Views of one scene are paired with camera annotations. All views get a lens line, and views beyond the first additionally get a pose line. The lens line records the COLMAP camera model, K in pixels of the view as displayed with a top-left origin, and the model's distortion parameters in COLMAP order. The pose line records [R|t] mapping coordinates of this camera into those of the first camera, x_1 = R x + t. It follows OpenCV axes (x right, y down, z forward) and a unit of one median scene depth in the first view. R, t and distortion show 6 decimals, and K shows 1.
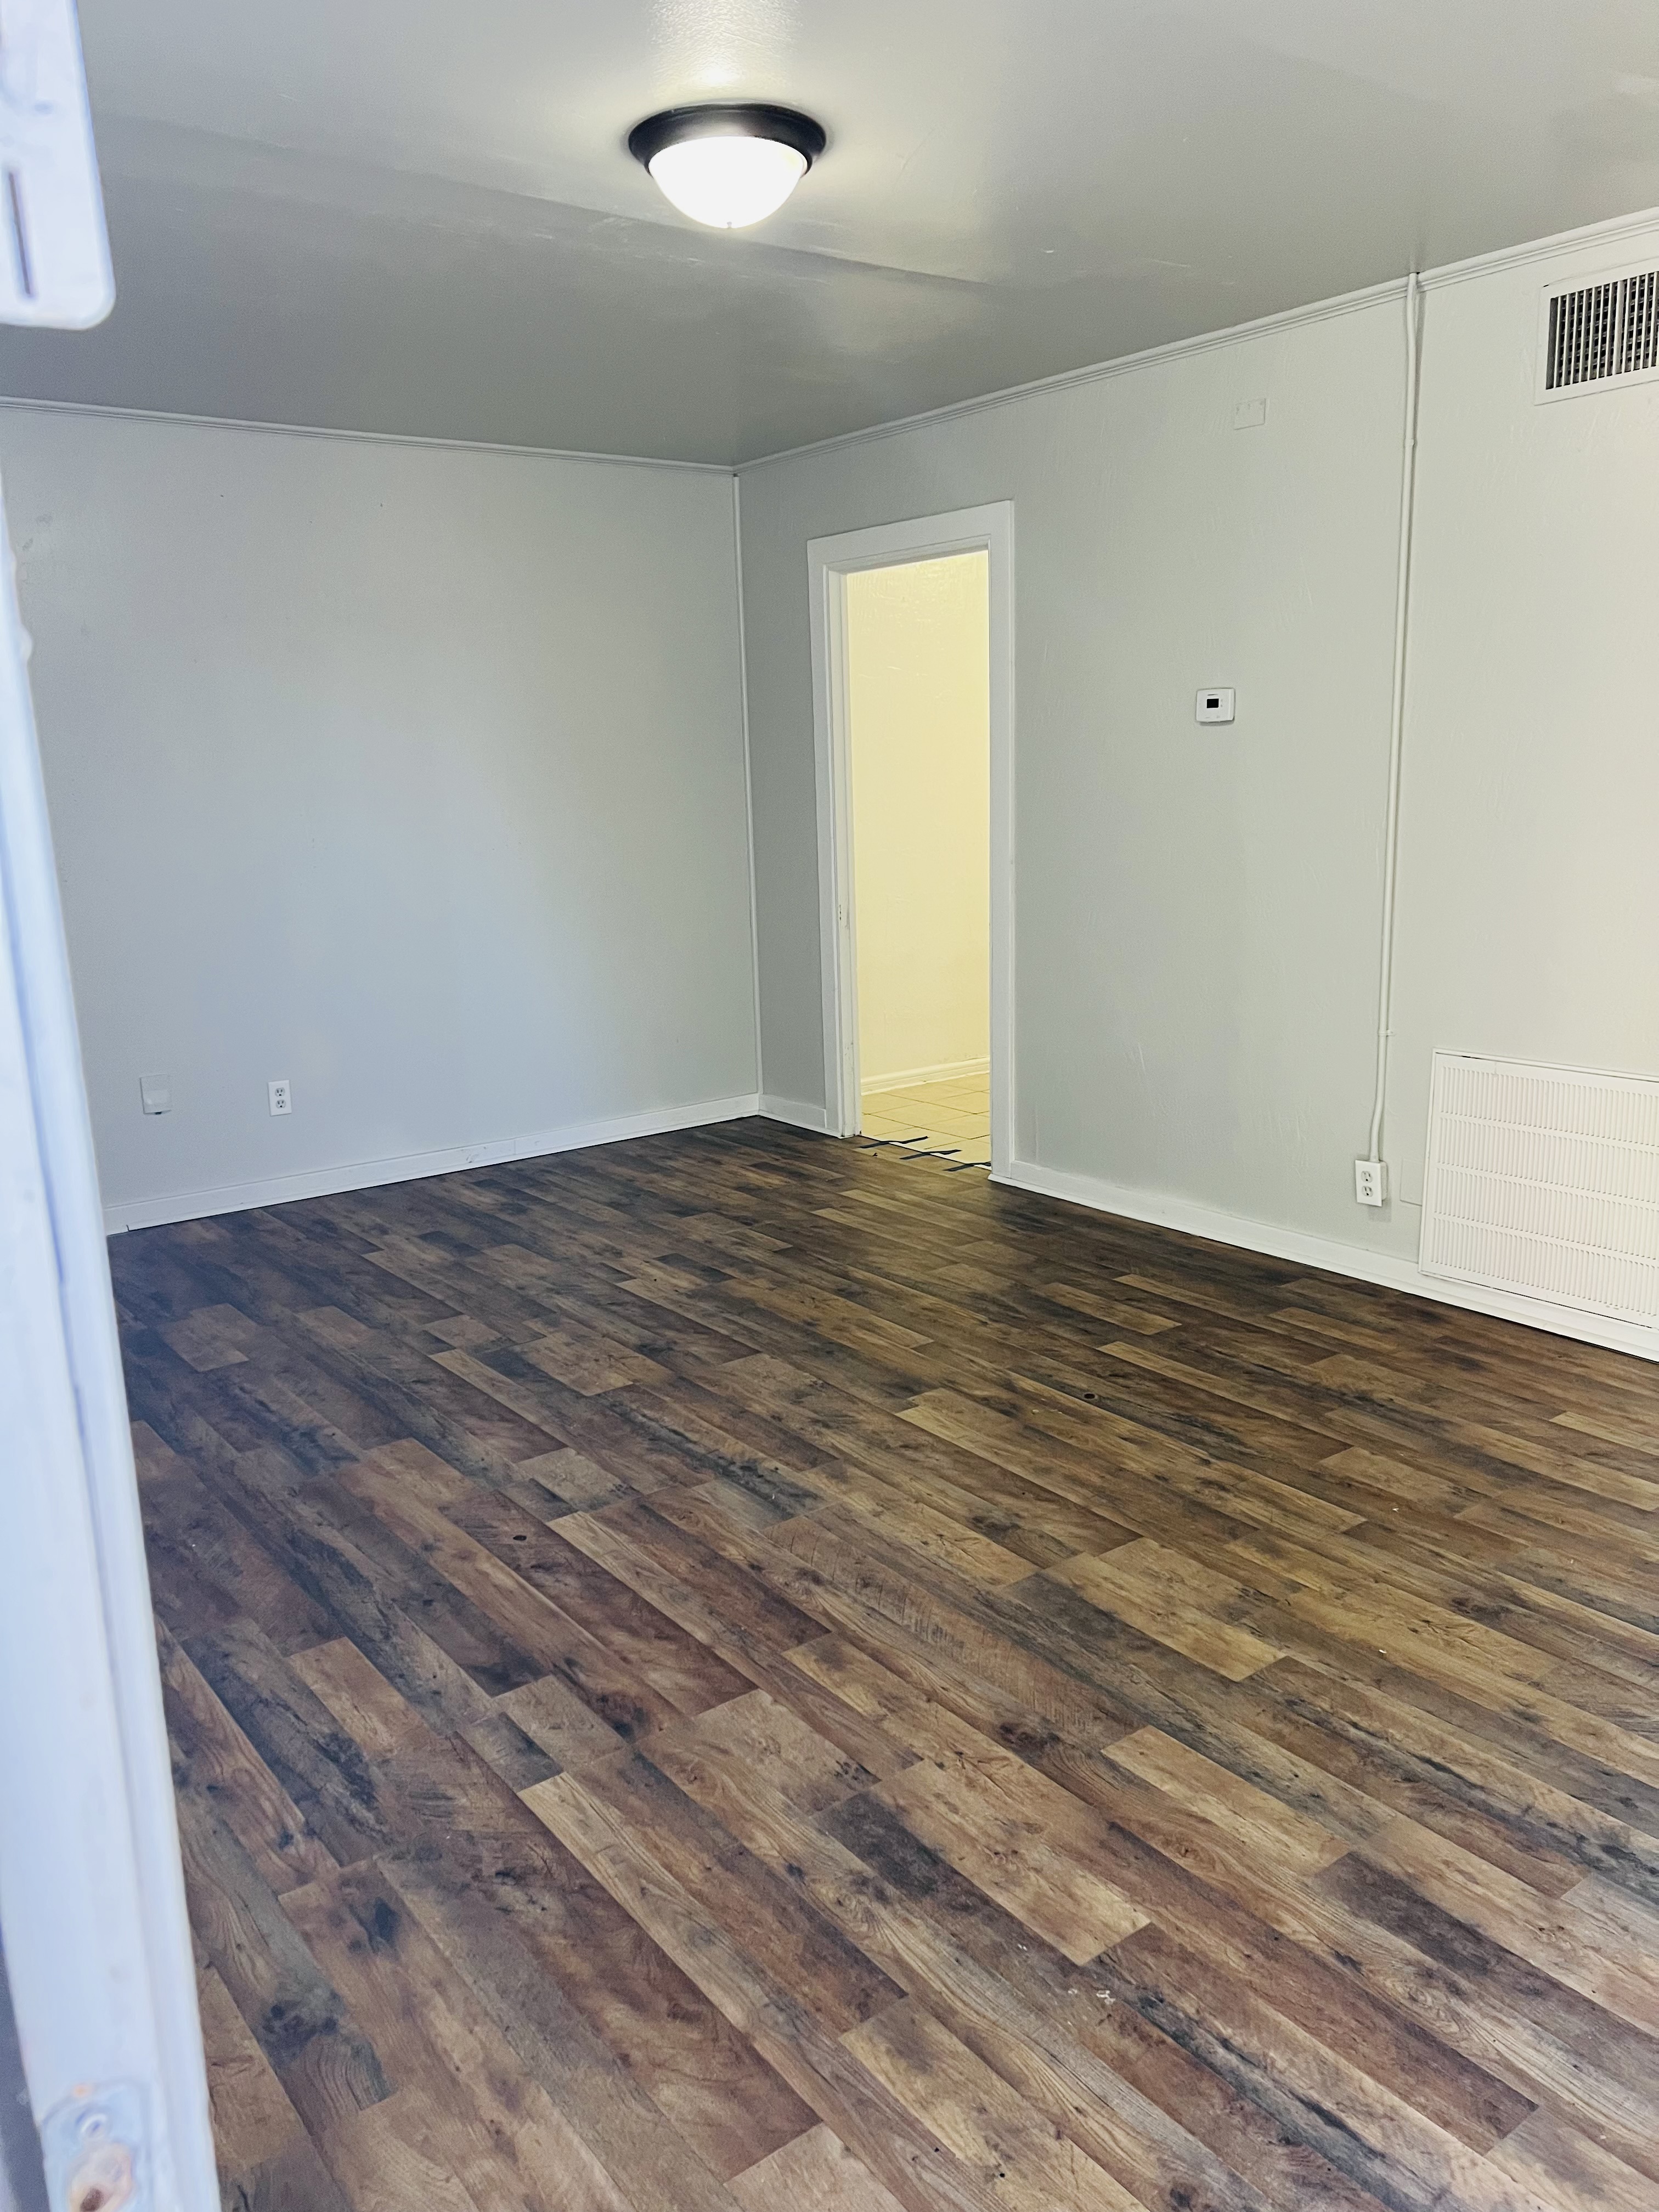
lens RADIAL K [[1645.1, 0, 836.3], [0, 1645.1, 1102.6], [0, 0, 1]] dist [0.048733, -0.033949]
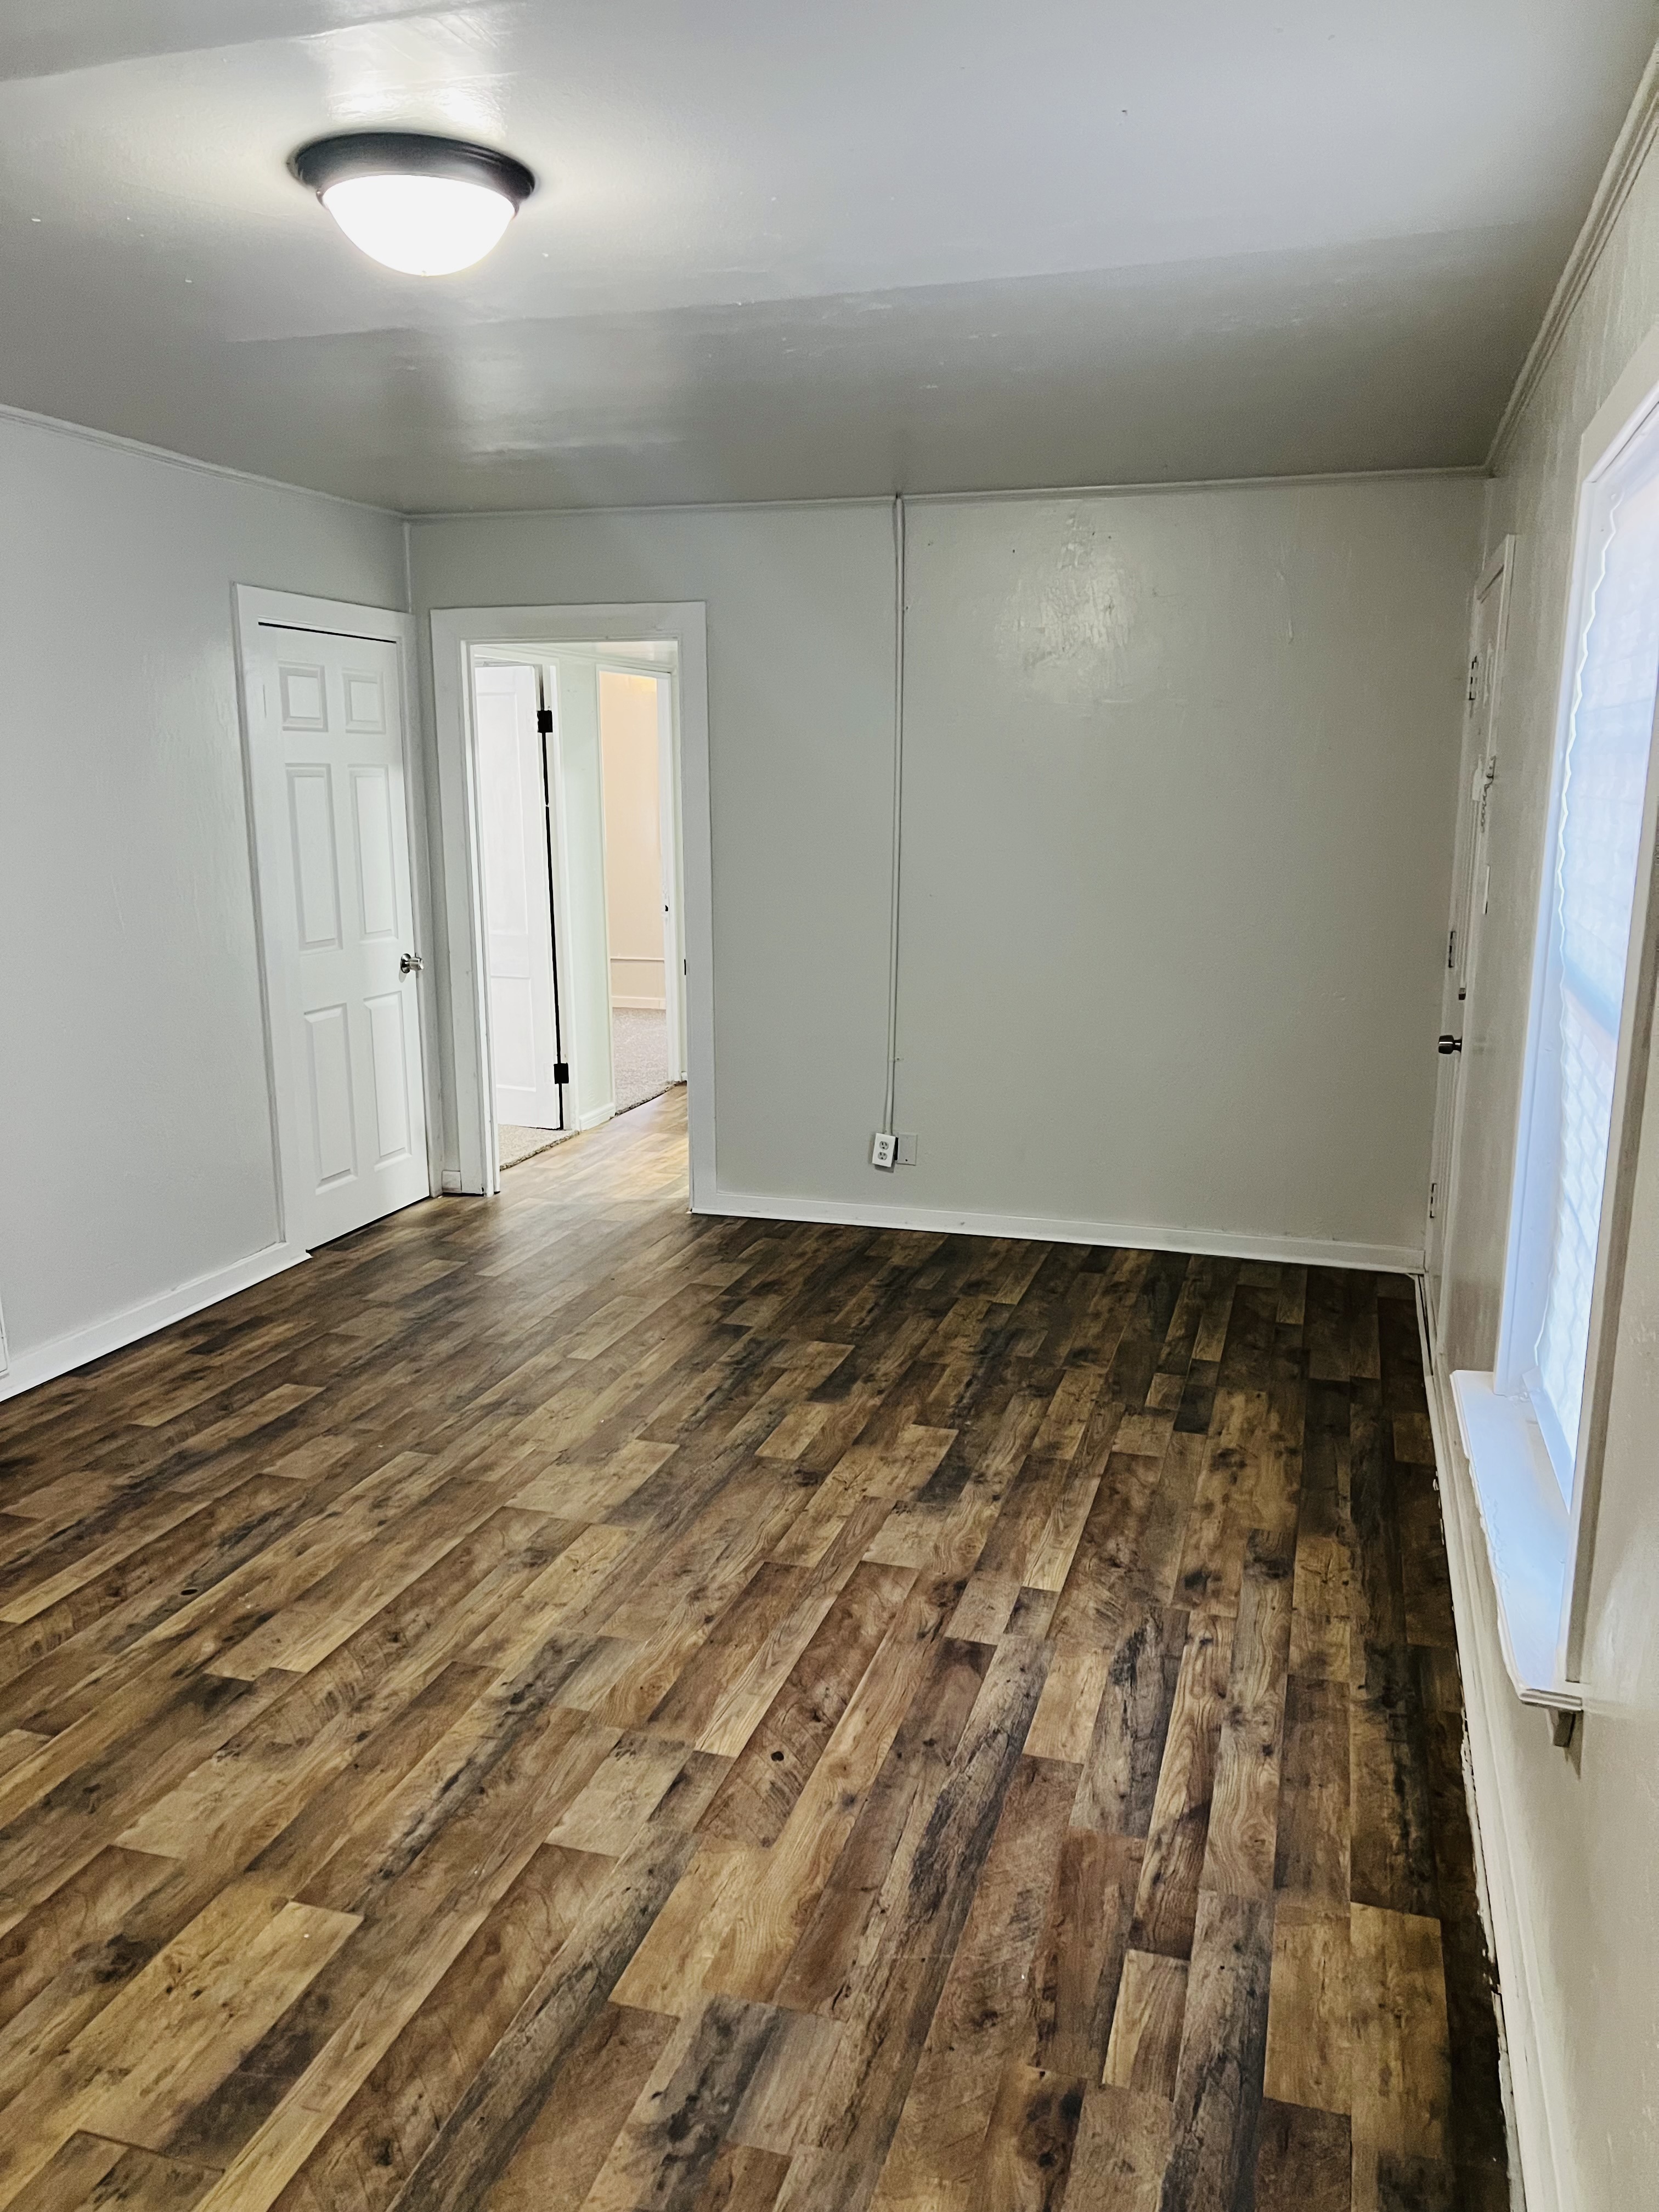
lens RADIAL K [[1645.1, 0, 833.8], [0, 1645.1, 1113.3], [0, 0, 1]] dist [0.048733, -0.033949]
pose [[-0.580705, -0.137608, 0.802400, -0.922640], [0.188528, 0.936089, 0.296975, -0.332425], [-0.791985, 0.323729, -0.517648, 1.403810]]
